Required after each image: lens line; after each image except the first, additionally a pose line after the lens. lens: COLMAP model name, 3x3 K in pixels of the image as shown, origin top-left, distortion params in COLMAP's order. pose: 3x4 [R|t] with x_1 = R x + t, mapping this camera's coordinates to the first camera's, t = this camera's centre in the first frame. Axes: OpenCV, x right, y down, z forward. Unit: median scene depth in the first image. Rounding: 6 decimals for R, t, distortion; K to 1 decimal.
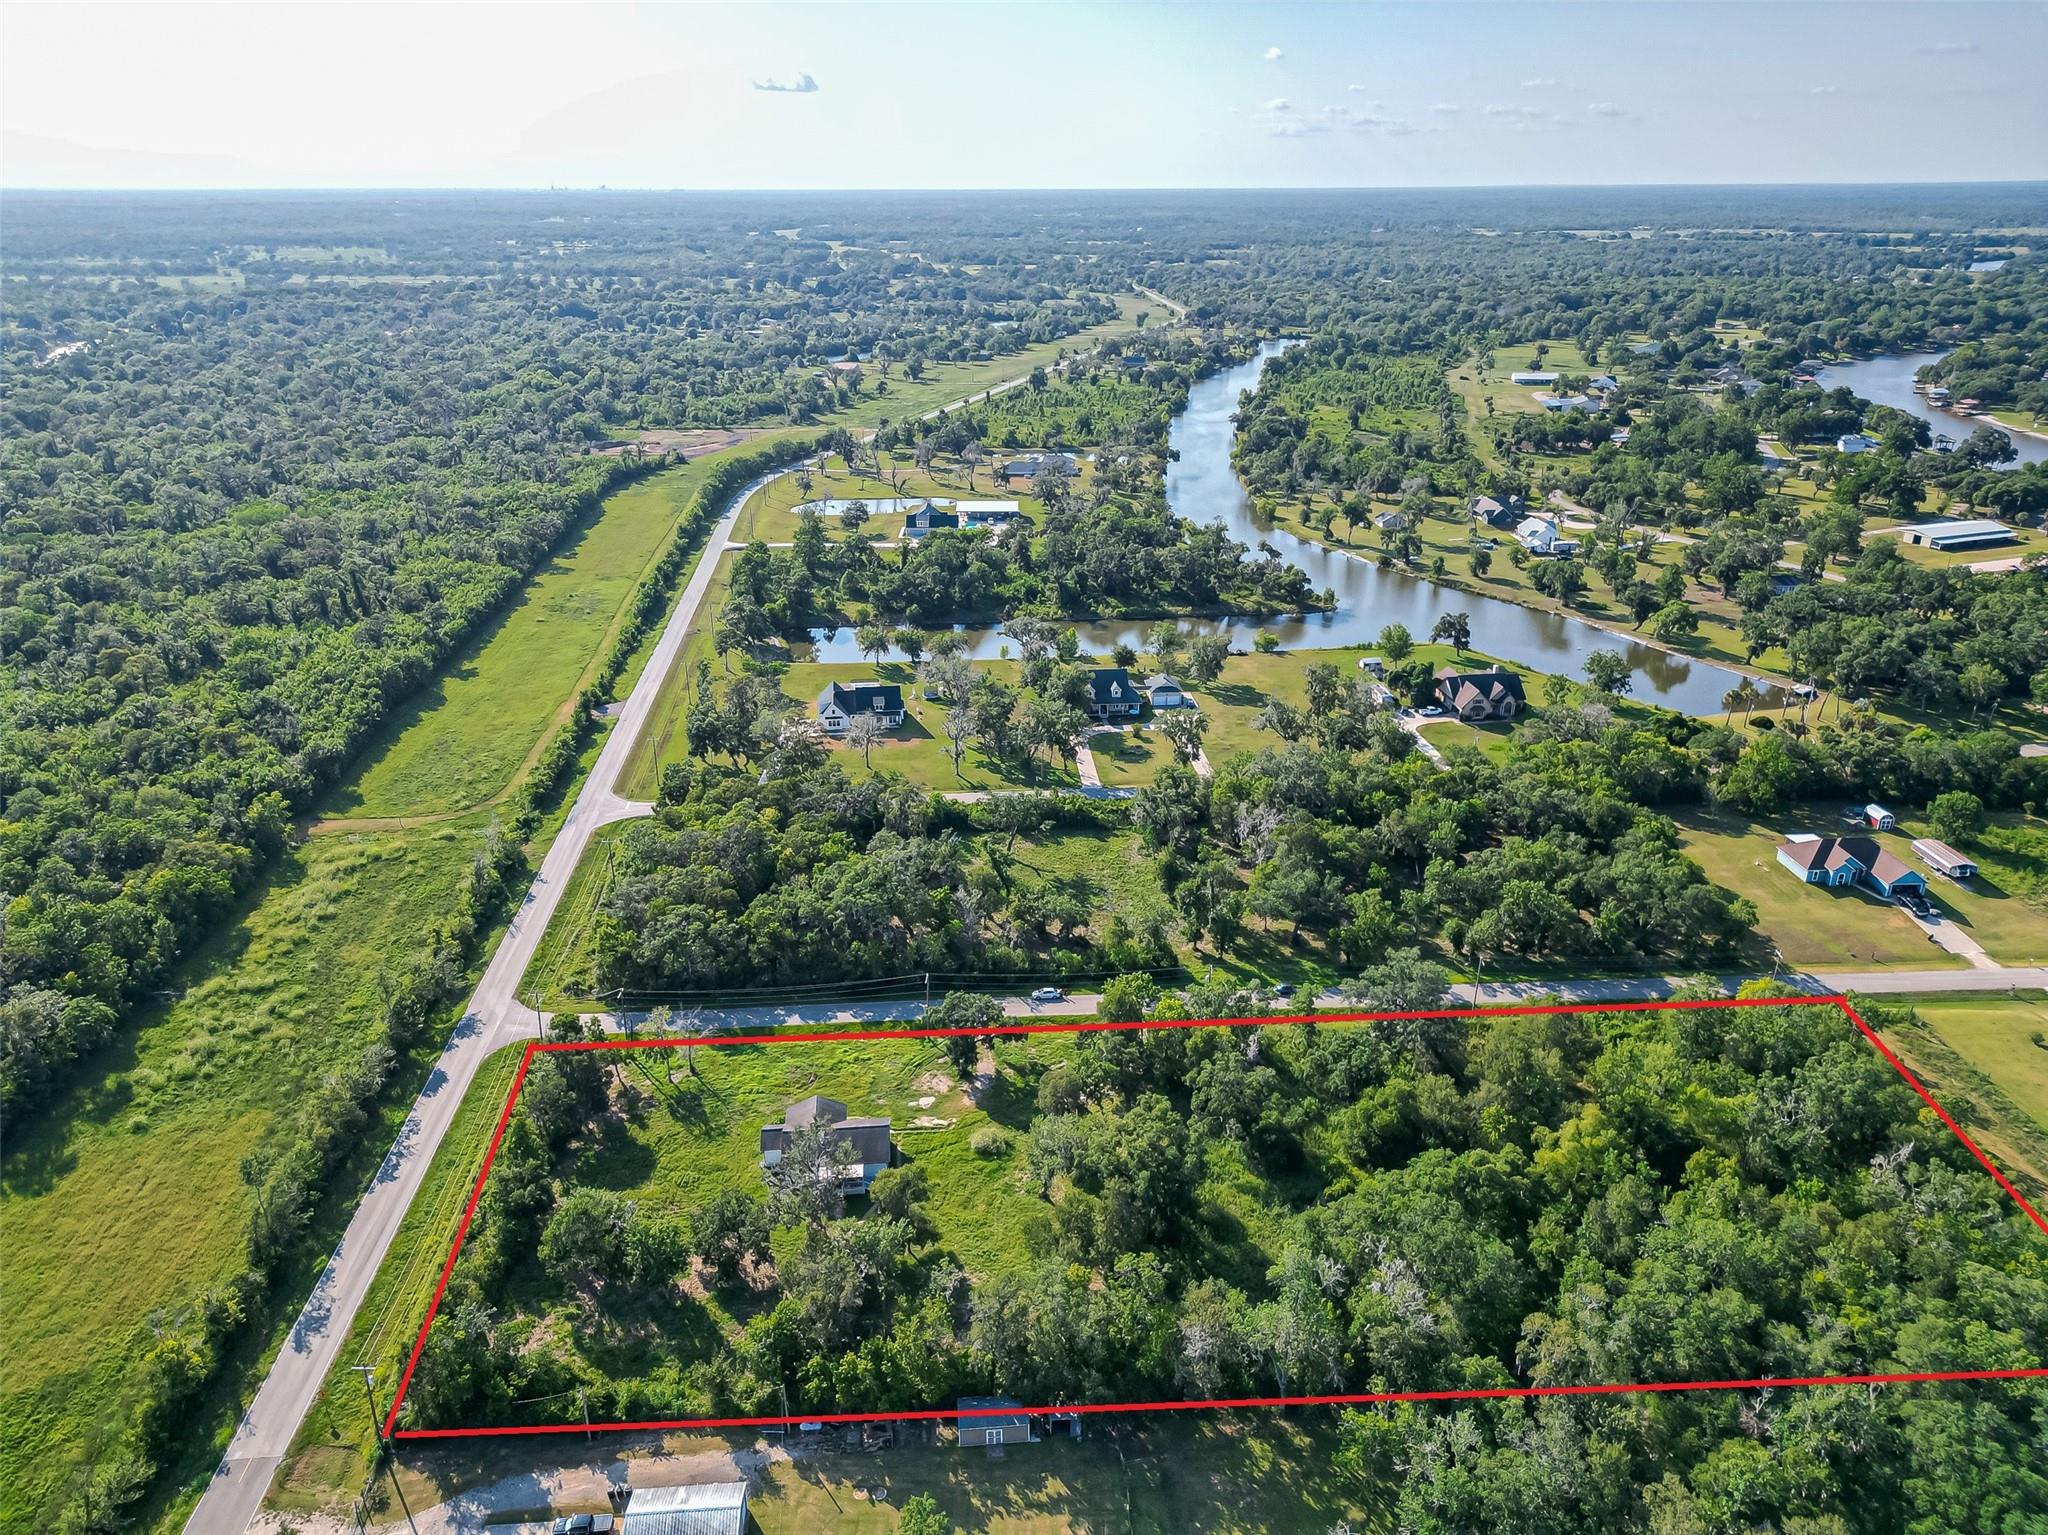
lens RADIAL K [[1428.0, 0, 1024.0], [0, 1428.0, 767.5], [0, 0, 1]] dist [0.080187, -0.089234]
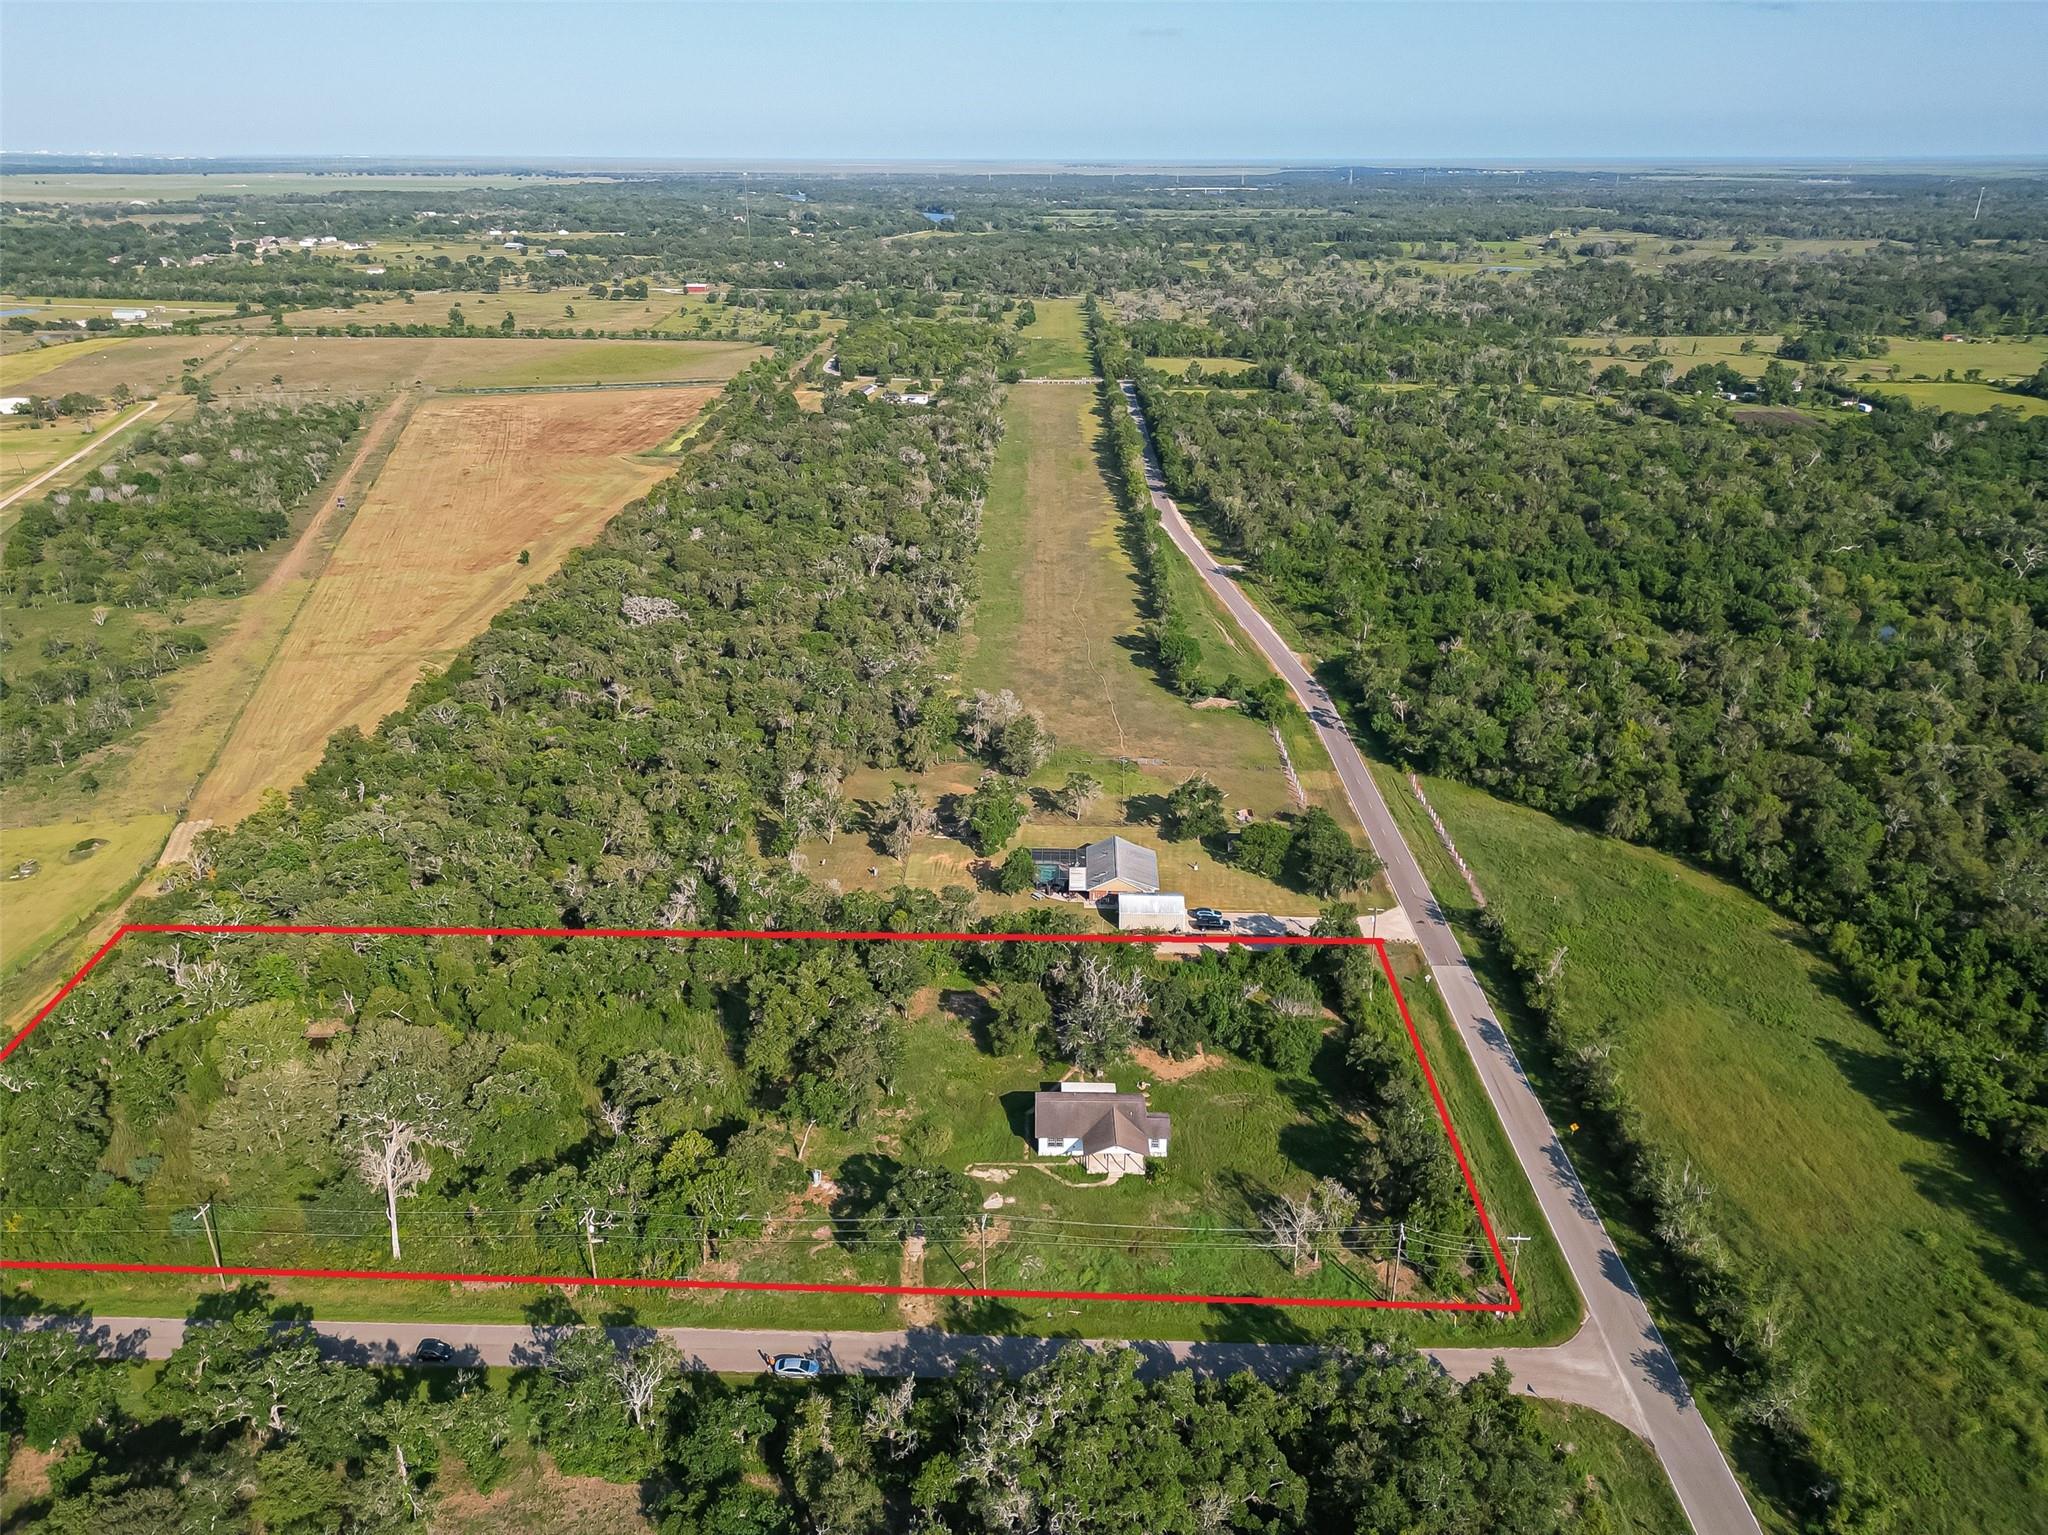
lens RADIAL K [[1428.9, 0, 1024.0], [0, 1428.9, 767.5], [0, 0, 1]] dist [0.084138, -0.098311]
pose [[-0.995454, -0.035744, 0.088279, -0.119968], [0.037642, 0.703779, 0.709421, -0.429128], [-0.087486, 0.709519, -0.699234, 1.099289]]
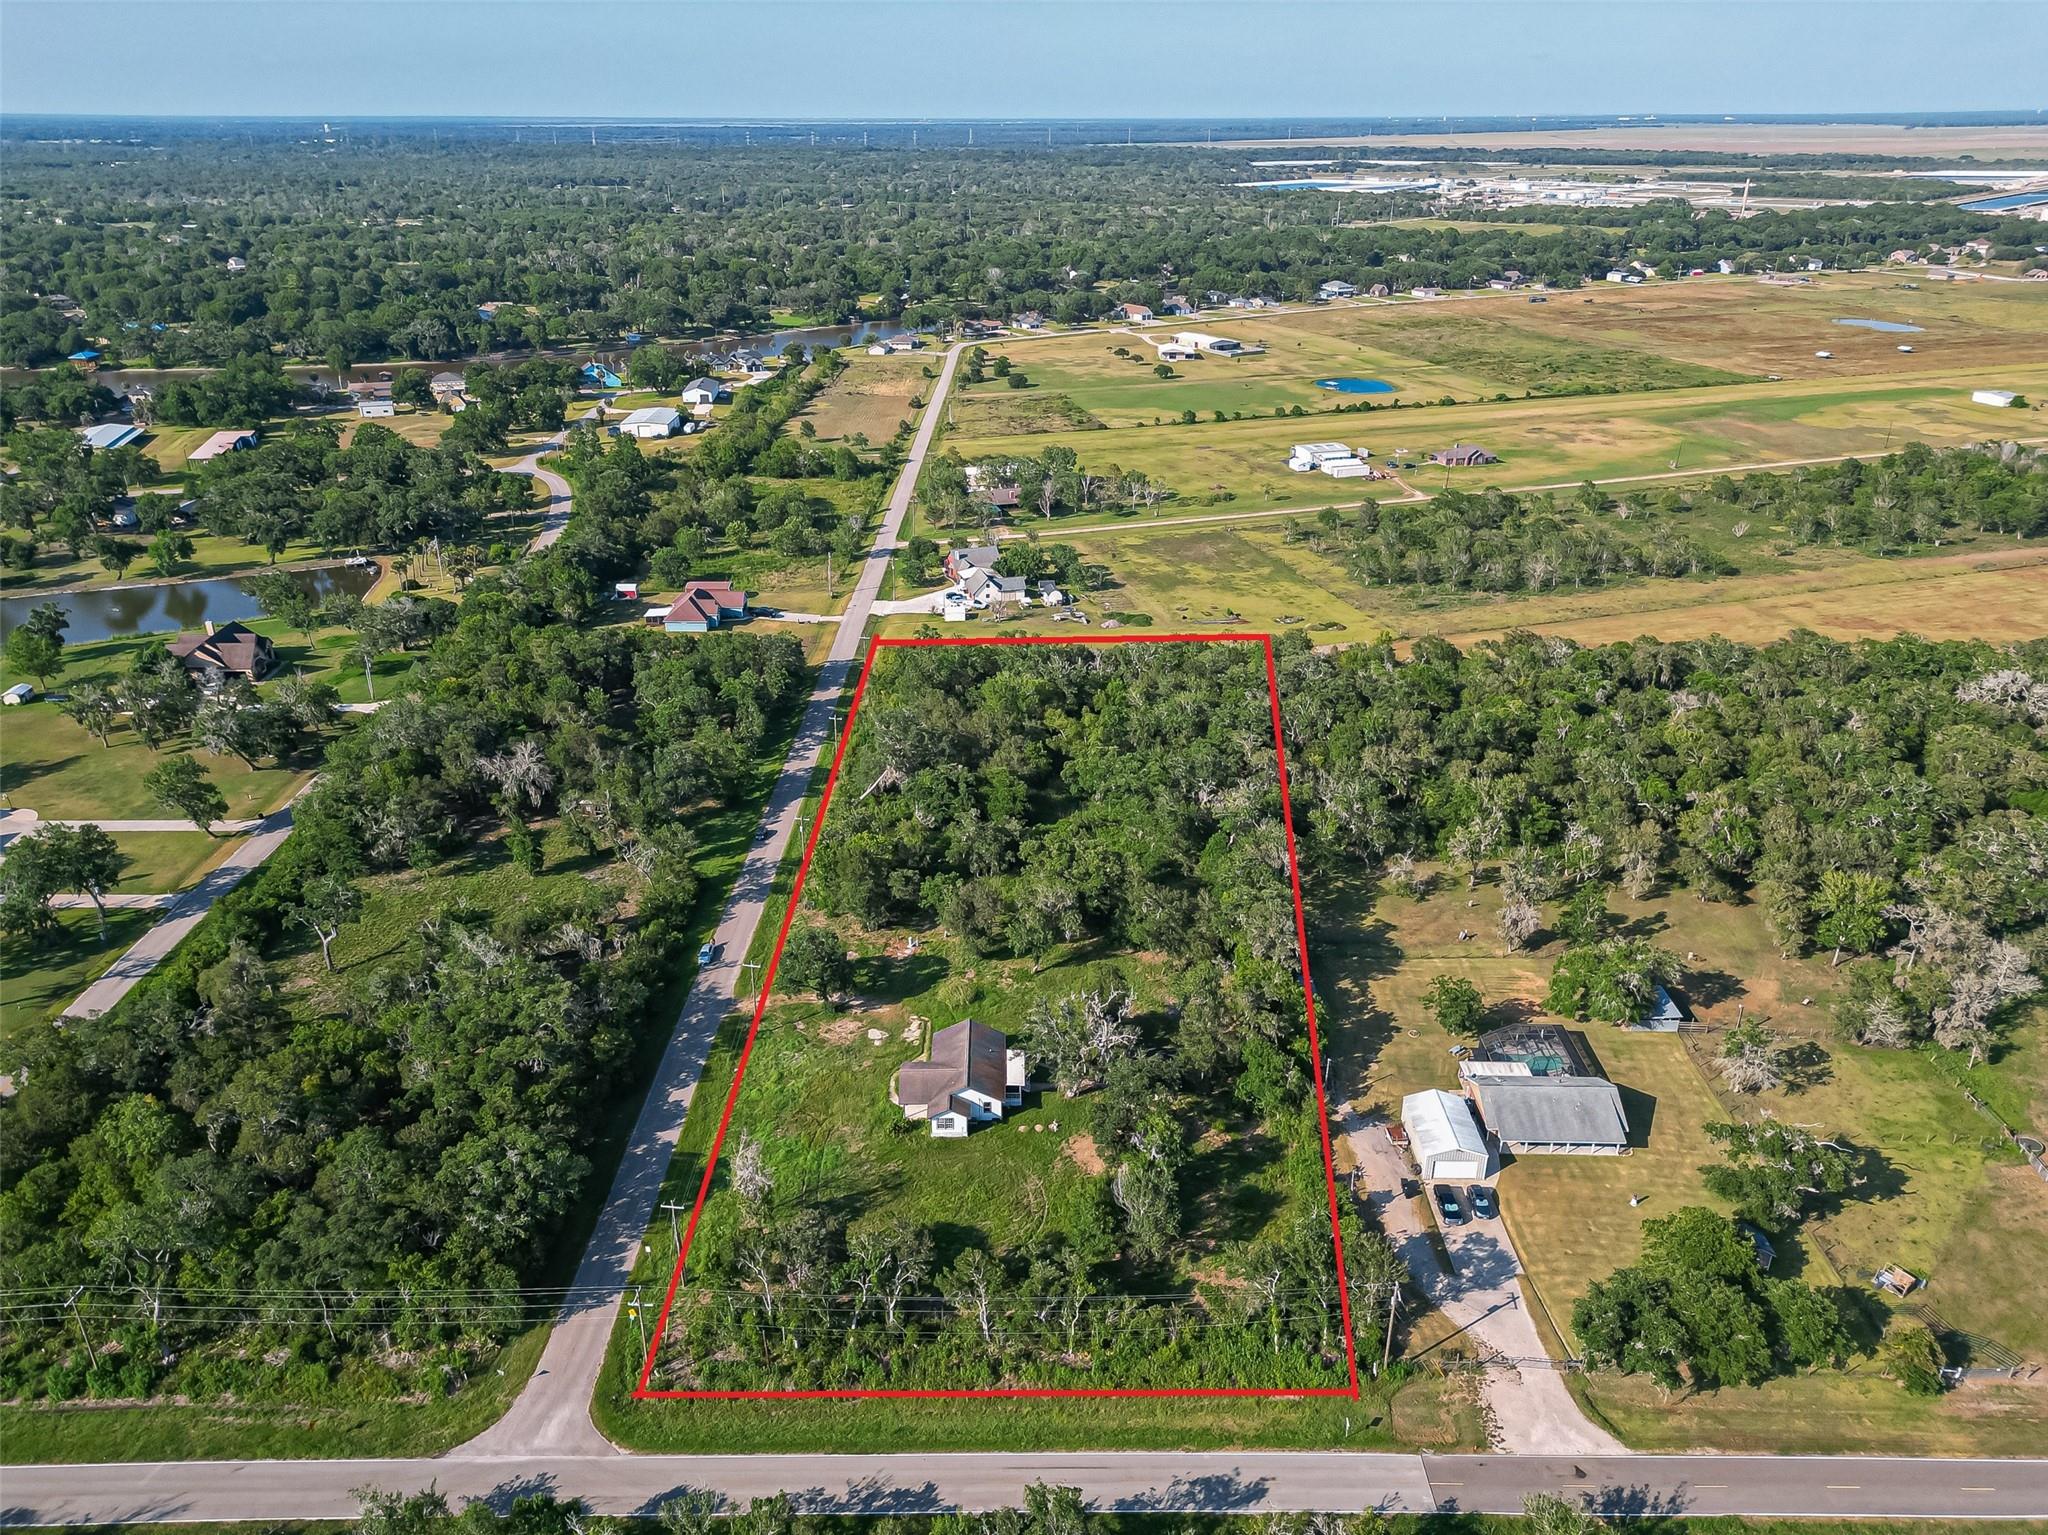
lens RADIAL K [[1431.7, 0, 1028.0], [0, 1431.7, 769.0], [0, 0, 1]] dist [0.068357, -0.057030]
pose [[0.073022, -0.411170, 0.908629, -0.658201], [0.376451, 0.855030, 0.356662, -0.166079], [-0.923554, 0.316010, 0.217221, 0.506081]]
